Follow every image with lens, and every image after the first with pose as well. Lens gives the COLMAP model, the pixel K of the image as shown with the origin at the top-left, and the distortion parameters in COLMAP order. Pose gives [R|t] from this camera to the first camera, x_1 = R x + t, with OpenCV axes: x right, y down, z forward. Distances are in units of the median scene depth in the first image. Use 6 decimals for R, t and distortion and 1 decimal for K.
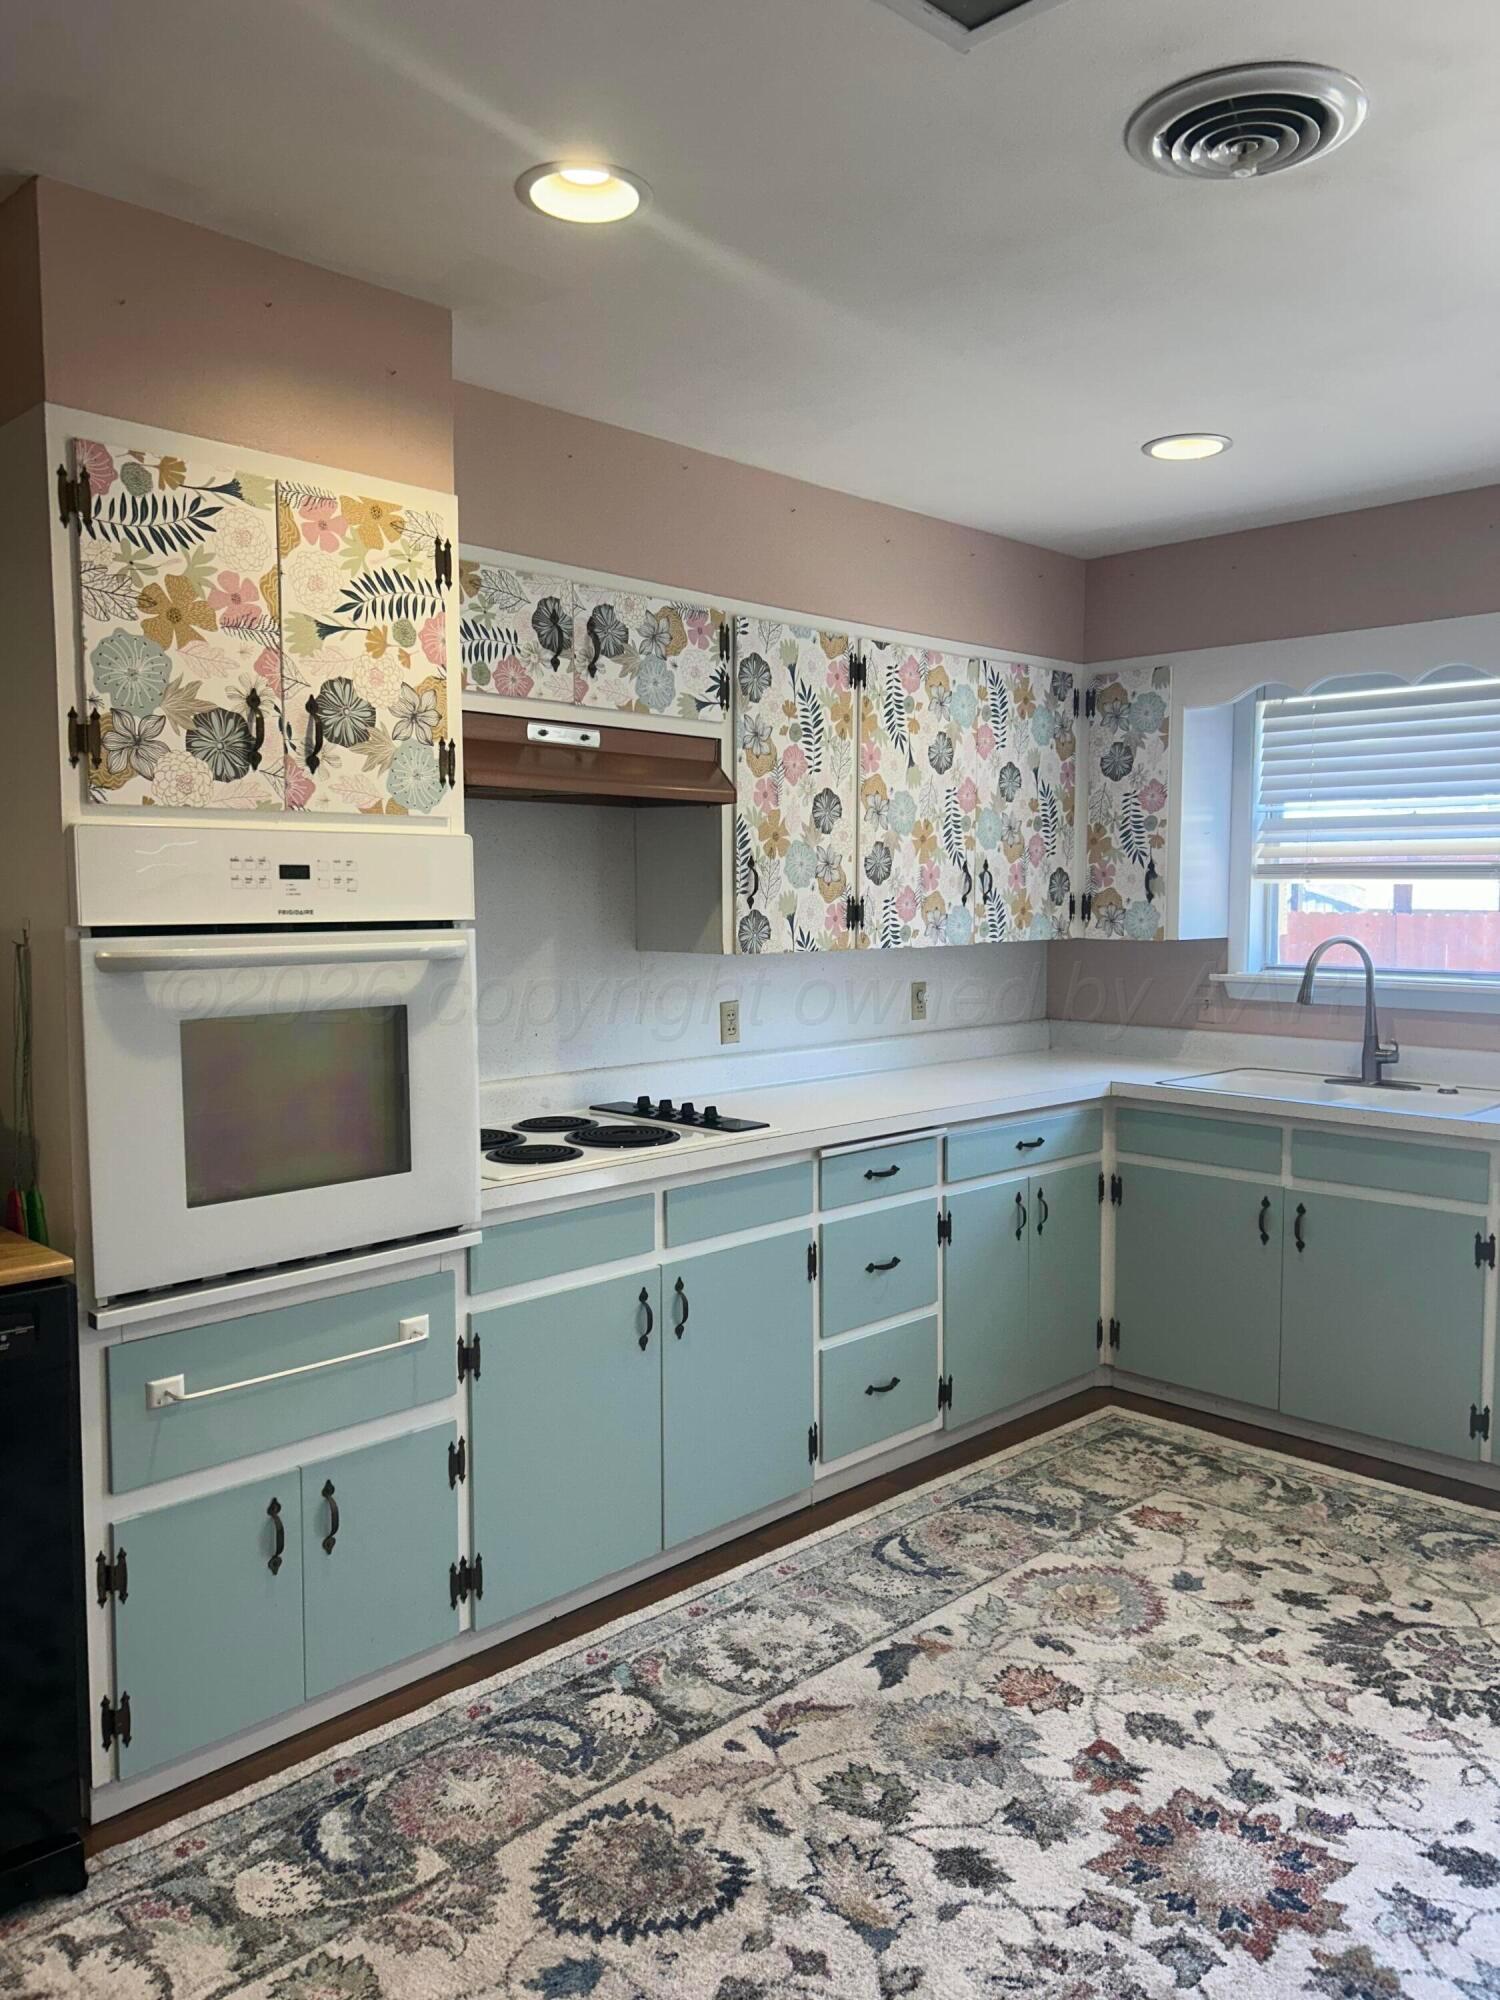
lens RADIAL K [[1531.2, 0, 738.8], [0, 1531.2, 995.4], [0, 0, 1]] dist [0.048910, -0.064517]
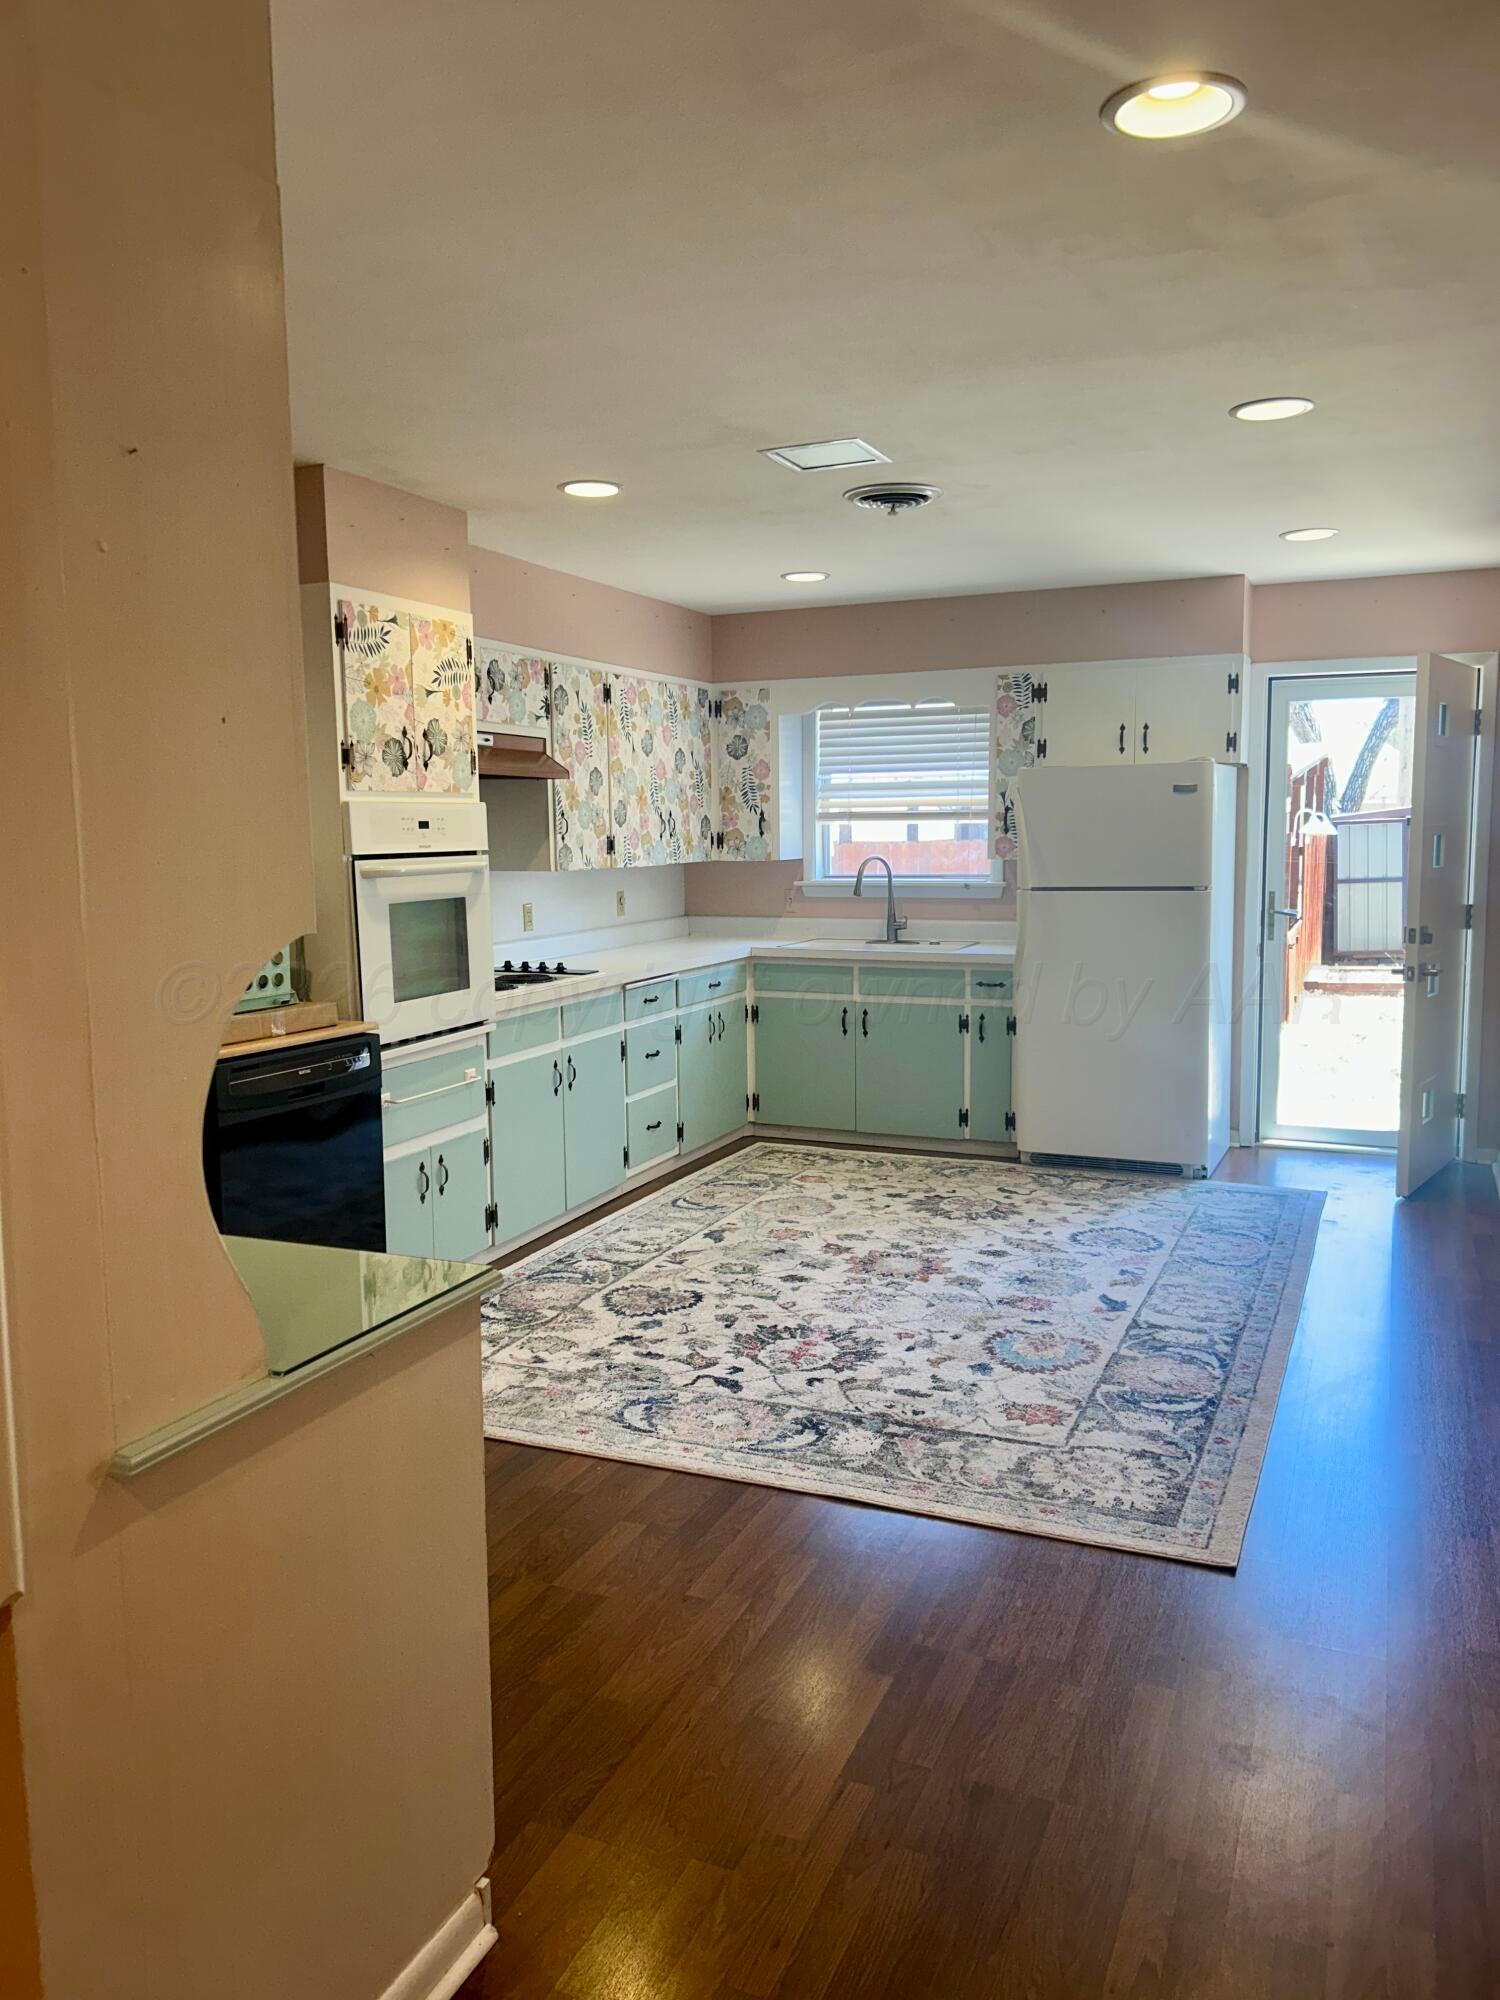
lens RADIAL K [[1531.2, 0, 742.9], [0, 1531.2, 994.6], [0, 0, 1]] dist [0.048910, -0.064517]
pose [[0.930566, -0.049343, 0.362783, -0.488141], [0.034701, 0.998303, 0.046772, 0.040813], [-0.364475, -0.030936, 0.930699, -0.696882]]
